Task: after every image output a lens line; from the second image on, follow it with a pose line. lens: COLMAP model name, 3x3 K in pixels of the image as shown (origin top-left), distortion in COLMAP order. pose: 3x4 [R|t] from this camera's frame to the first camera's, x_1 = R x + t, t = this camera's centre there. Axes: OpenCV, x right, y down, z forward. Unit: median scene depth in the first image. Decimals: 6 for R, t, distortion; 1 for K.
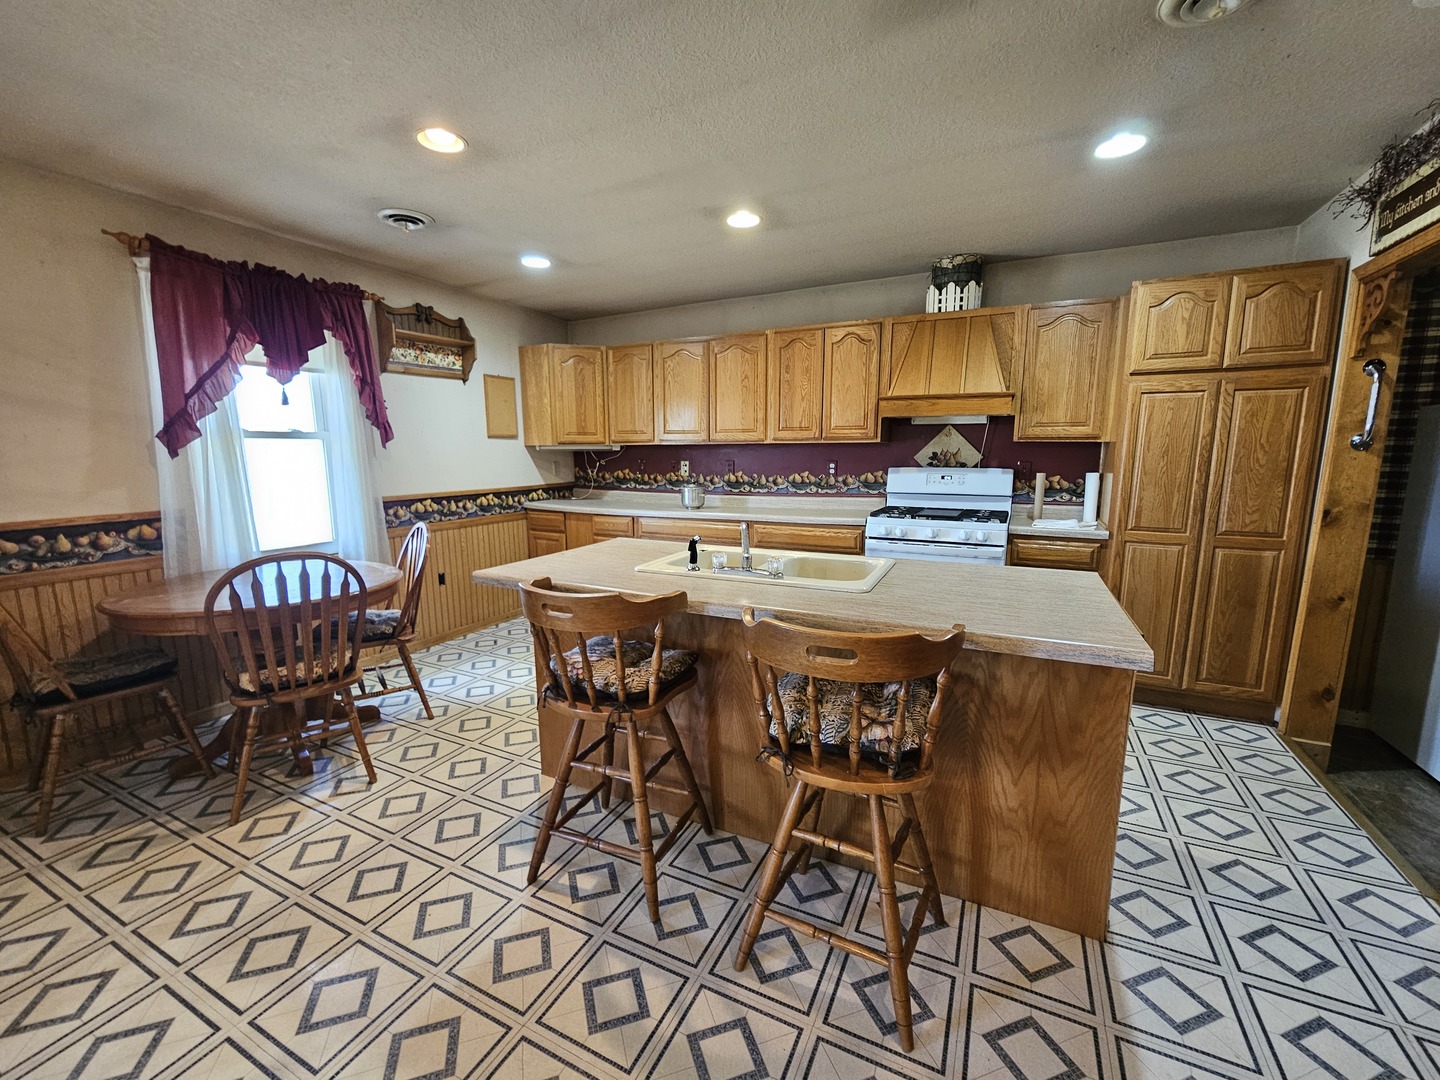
lens RADIAL K [[594.8, 0, 713.6], [0, 594.8, 543.7], [0, 0, 1]] dist [-0.000143, -0.000617]
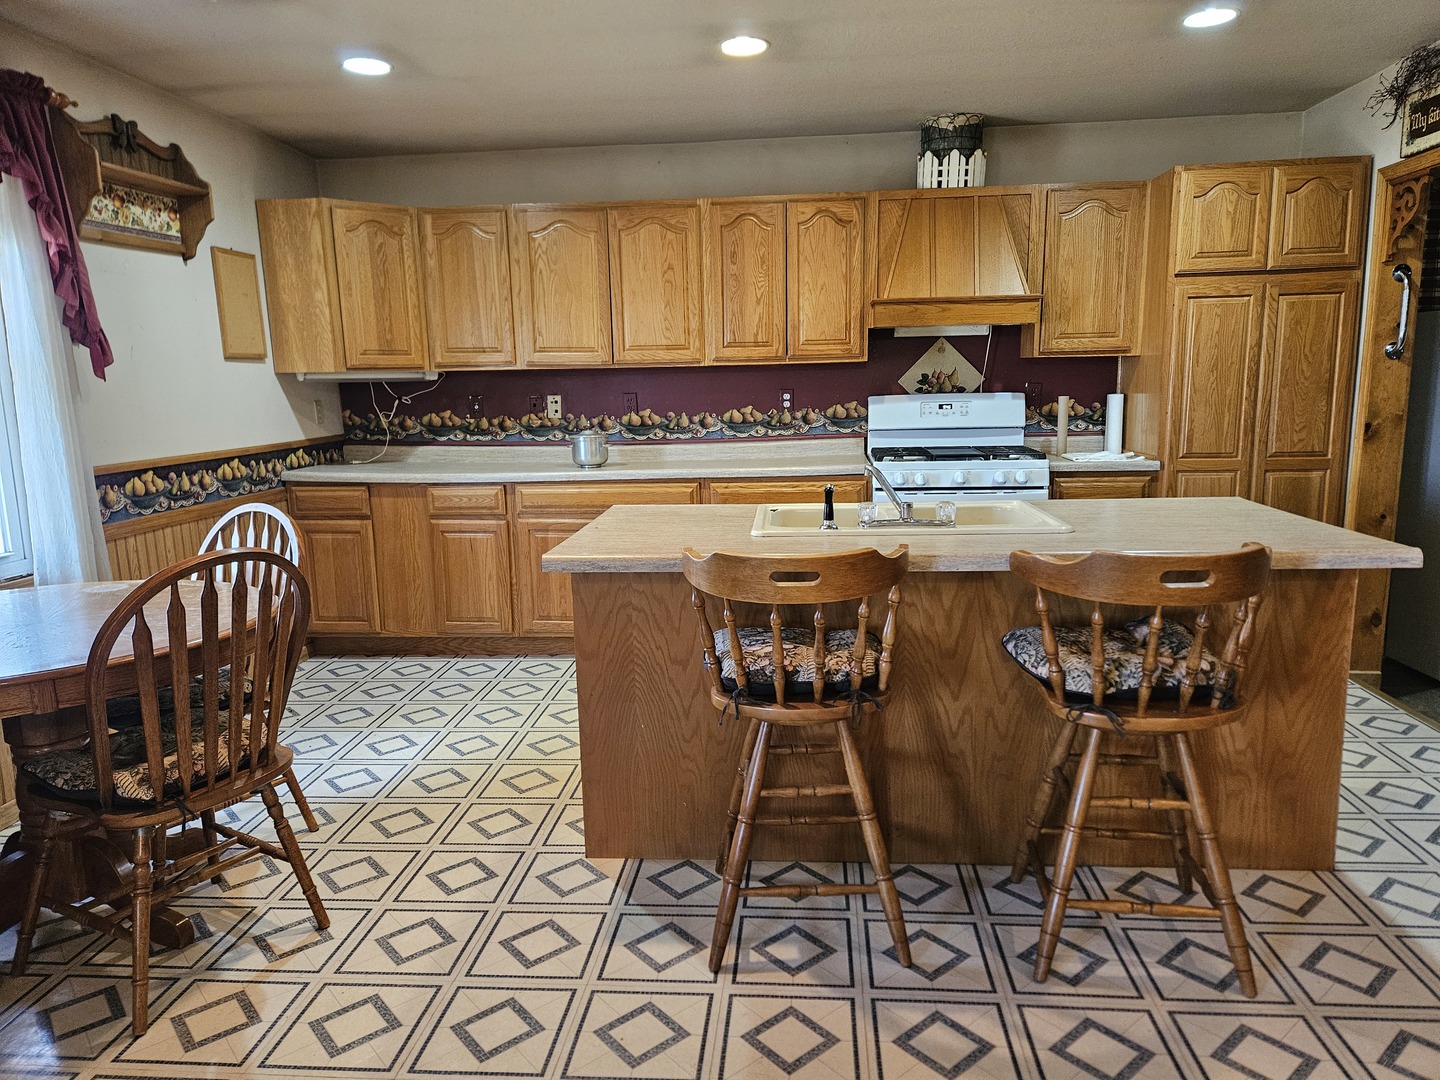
lens RADIAL K [[959.9, 0, 733.2], [0, 959.9, 539.7], [0, 0, 1]] dist [0.090457, -0.078597]
pose [[0.926849, -0.078812, 0.367070, -0.358602], [0.076118, 0.996860, 0.021834, 0.012449], [-0.367638, 0.007703, 0.929937, -0.058705]]
